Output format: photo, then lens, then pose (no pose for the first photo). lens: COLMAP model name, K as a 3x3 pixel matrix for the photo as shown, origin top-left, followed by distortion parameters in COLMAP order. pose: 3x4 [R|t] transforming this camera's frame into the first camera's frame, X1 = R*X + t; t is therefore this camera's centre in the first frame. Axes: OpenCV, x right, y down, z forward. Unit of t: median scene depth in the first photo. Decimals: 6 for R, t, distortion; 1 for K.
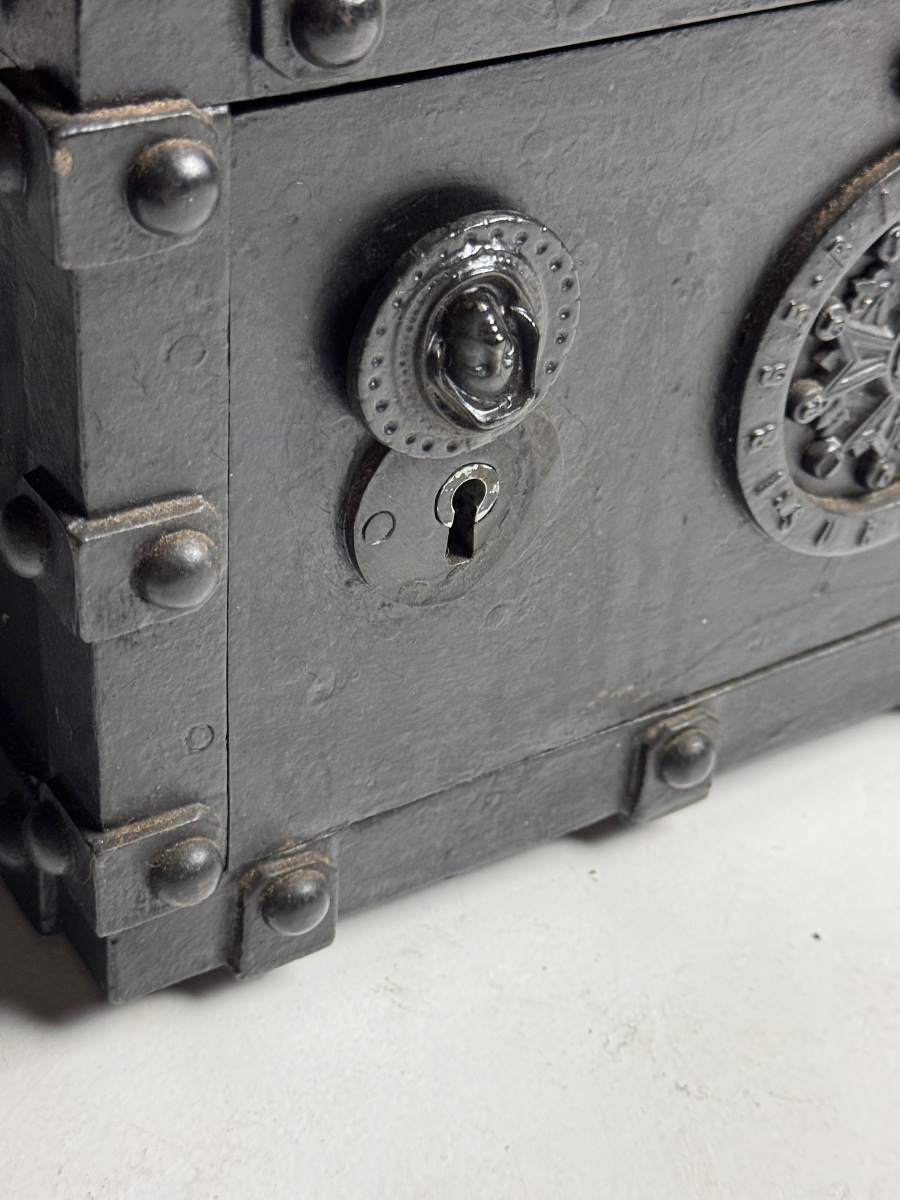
lens RADIAL K [[2102.2, 0, 481.7], [0, 2102.2, 617.2], [0, 0, 1]] dist [0.140124, 0.000000]
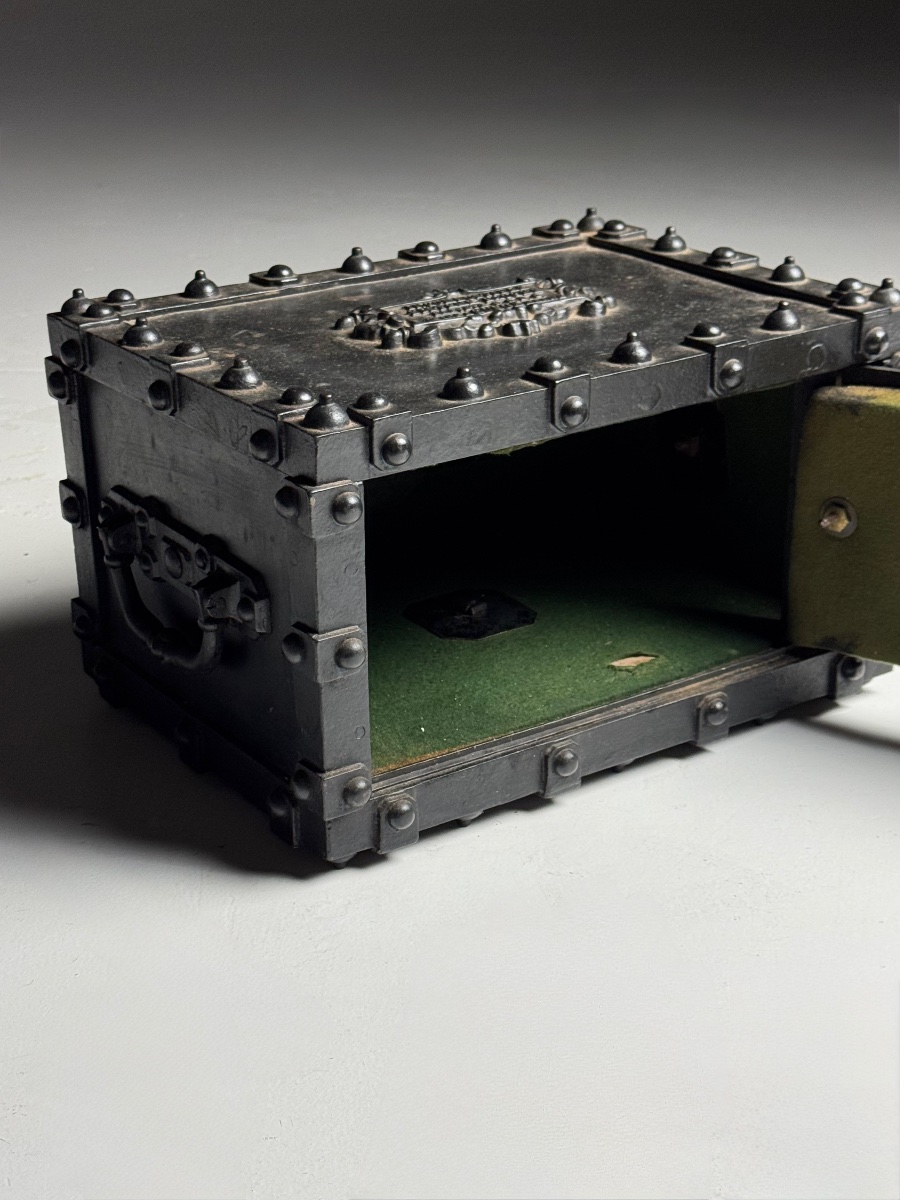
lens RADIAL K [[2049.0, 0, 444.9], [0, 2049.0, 630.6], [0, 0, 1]] dist [0.149645, 0.000000]
pose [[0.995472, -0.094972, -0.003997, -0.010517], [0.091428, 0.968134, -0.233148, 0.502785], [0.026012, 0.231727, 0.972433, -1.363171]]
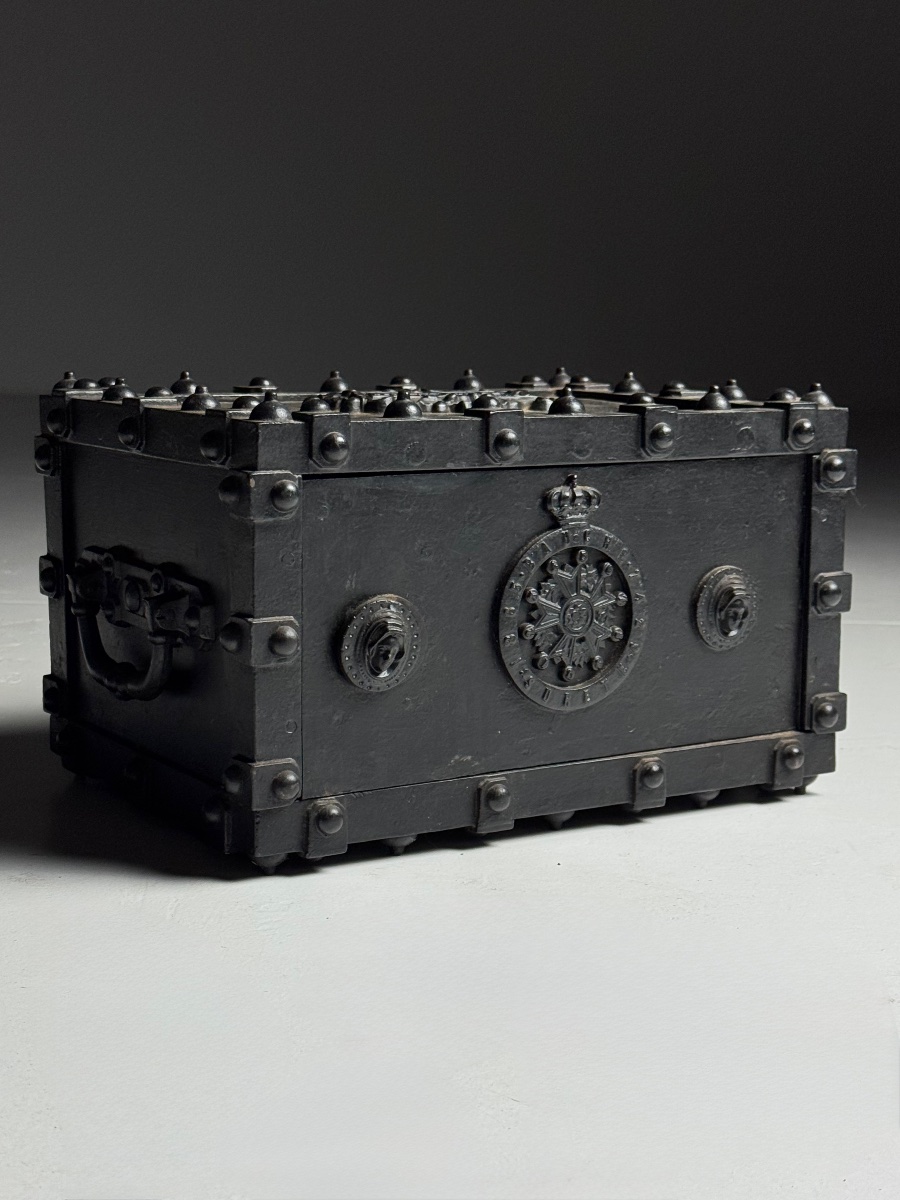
lens RADIAL K [[2102.2, 0, 460.6], [0, 2102.2, 605.9], [0, 0, 1]] dist [0.140124, 0.000000]
pose [[0.997890, -0.063431, -0.013828, 0.118322], [0.049633, 0.882700, -0.467308, 1.120841], [0.041848, 0.465636, 0.883986, -1.333785]]
